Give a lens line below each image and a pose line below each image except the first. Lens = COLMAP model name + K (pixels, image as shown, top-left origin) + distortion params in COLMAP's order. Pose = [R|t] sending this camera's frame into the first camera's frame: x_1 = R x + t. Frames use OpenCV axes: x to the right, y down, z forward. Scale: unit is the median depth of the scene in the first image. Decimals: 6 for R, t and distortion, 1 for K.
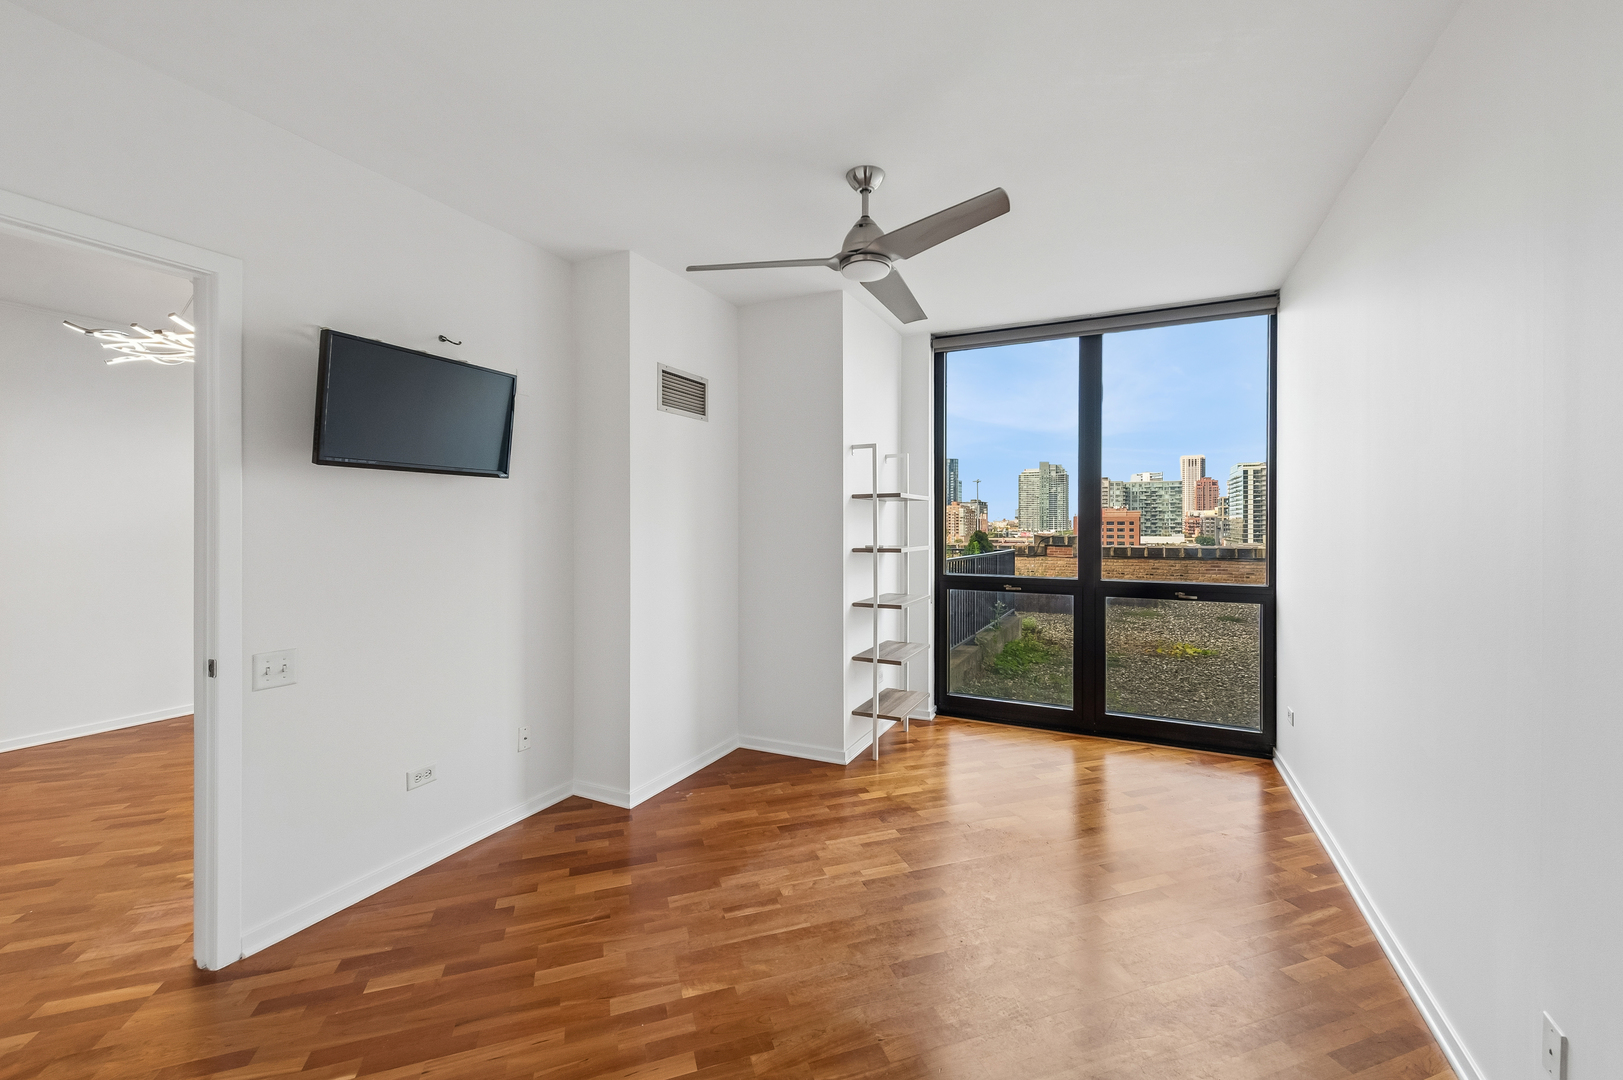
lens RADIAL K [[653.6, 0, 806.2], [0, 653.6, 512.9], [0, 0, 1]] dist [0.000514, 0.000022]
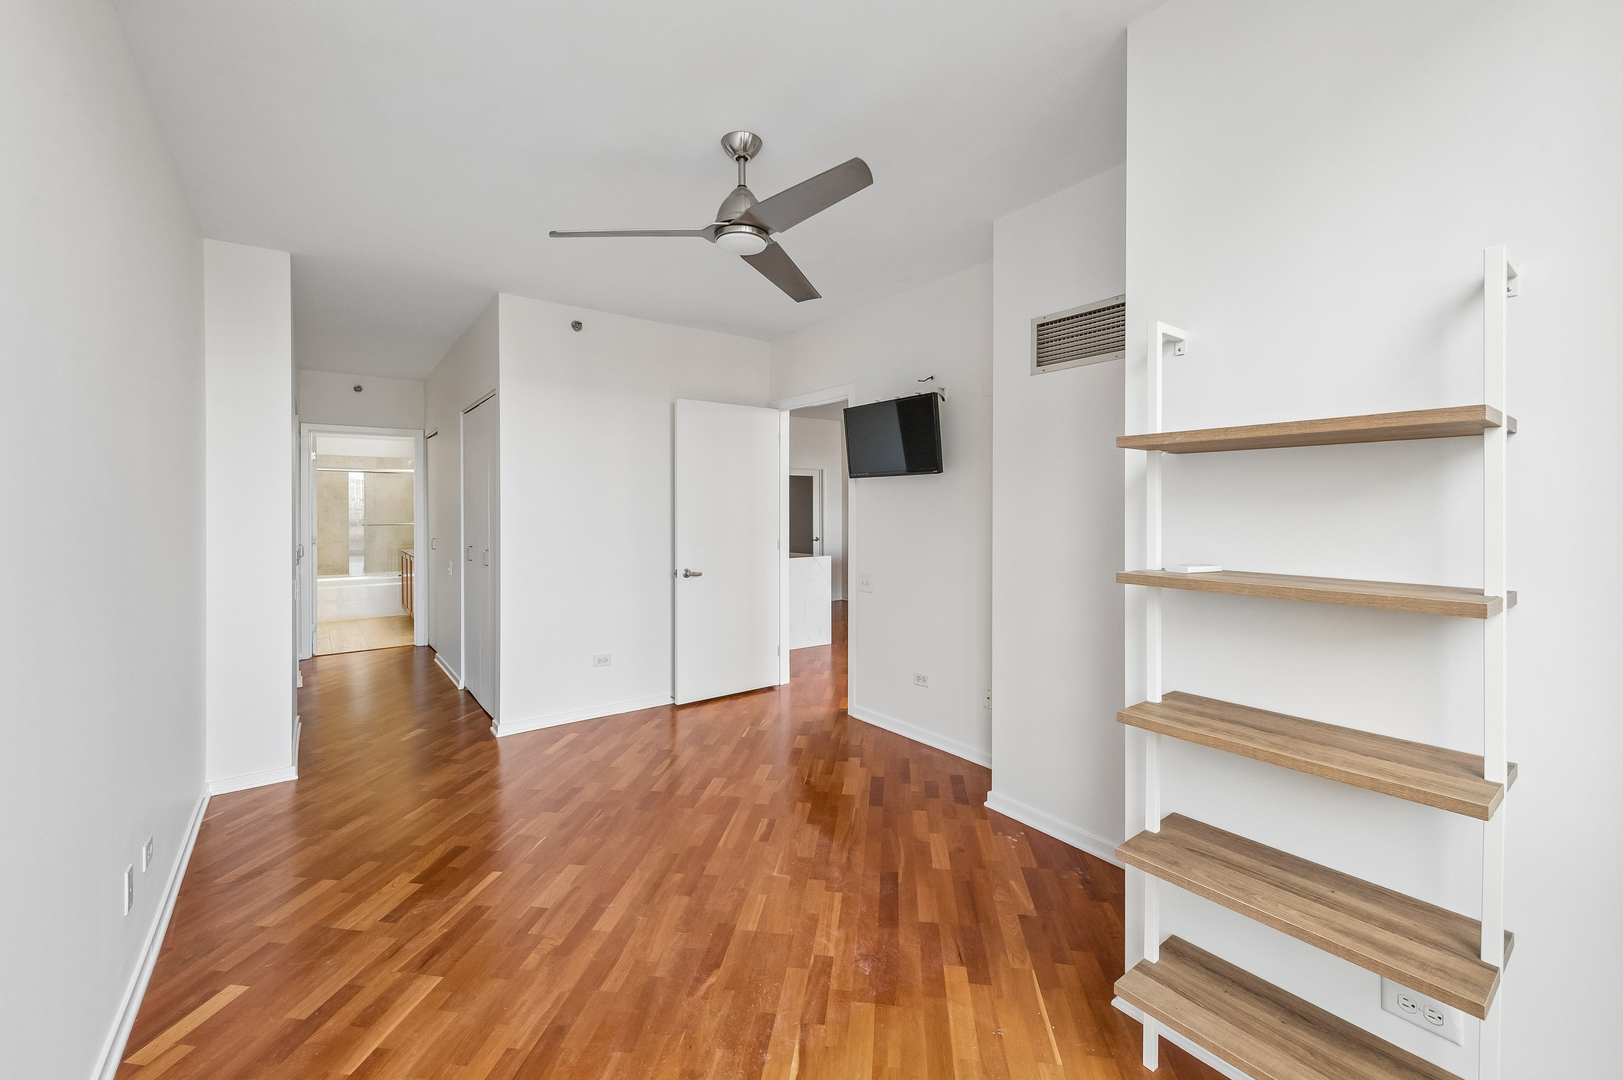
lens RADIAL K [[653.6, 0, 806.2], [0, 653.6, 512.9], [0, 0, 1]] dist [0.000514, 0.000022]
pose [[-0.441621, 0.005436, -0.897185, 0.728784], [0.002445, 0.999985, 0.004855, 0.017345], [0.897199, -0.000050, -0.441627, 1.226146]]
